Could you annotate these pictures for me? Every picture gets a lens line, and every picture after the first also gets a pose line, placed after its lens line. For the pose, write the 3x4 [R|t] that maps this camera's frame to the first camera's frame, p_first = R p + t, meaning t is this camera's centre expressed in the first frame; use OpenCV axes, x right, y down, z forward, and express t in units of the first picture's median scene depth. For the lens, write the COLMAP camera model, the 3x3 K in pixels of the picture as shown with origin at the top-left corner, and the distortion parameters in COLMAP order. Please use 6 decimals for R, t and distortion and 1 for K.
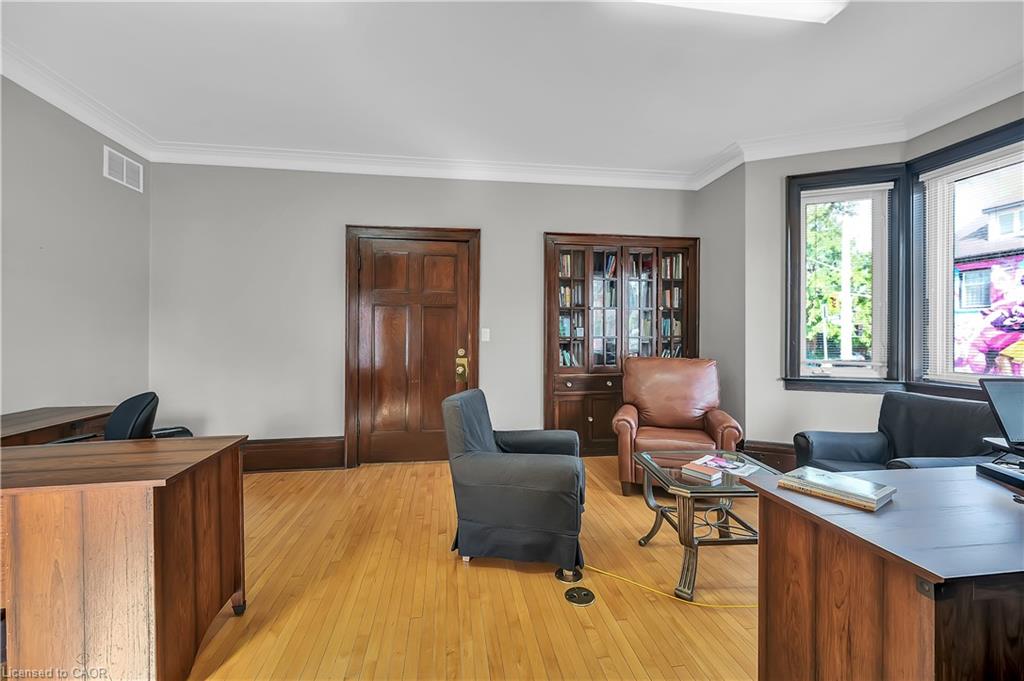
lens RADIAL K [[418.7, 0, 510.6], [0, 418.7, 335.1], [0, 0, 1]] dist [0.001392, 0.000399]
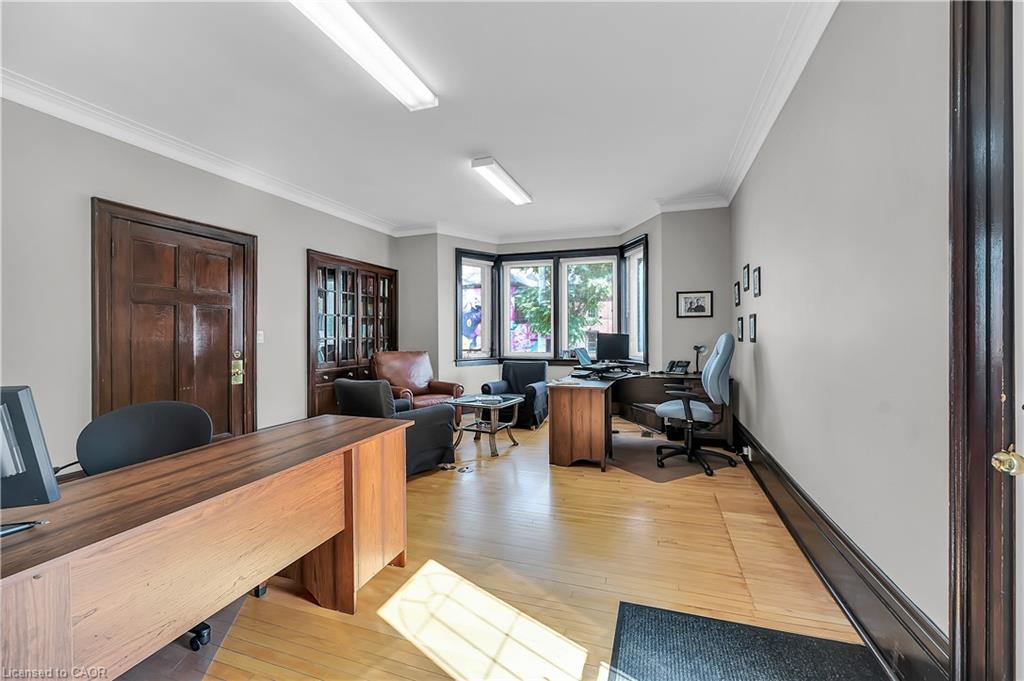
lens RADIAL K [[435.8, 0, 508.3], [0, 435.8, 336.3], [0, 0, 1]] dist [-0.004354, 0.000766]
pose [[0.469689, -0.004322, 0.882821, -0.782898], [0.004797, 0.999986, 0.002343, -0.001883], [-0.882819, 0.003135, 0.469703, -0.065052]]
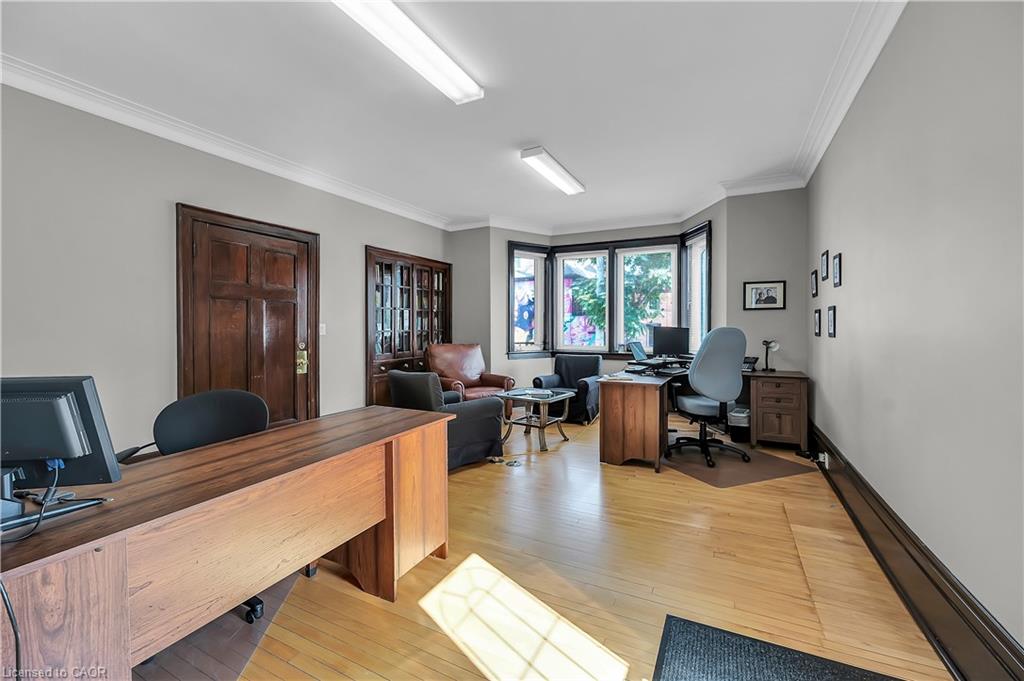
lens RADIAL K [[435.8, 0, 504.4], [0, 435.8, 331.9], [0, 0, 1]] dist [-0.004354, 0.000766]
pose [[0.590784, -0.008678, 0.806783, -0.758019], [0.001627, 0.999953, 0.009564, -0.004291], [-0.806828, -0.004338, 0.590771, -0.077482]]
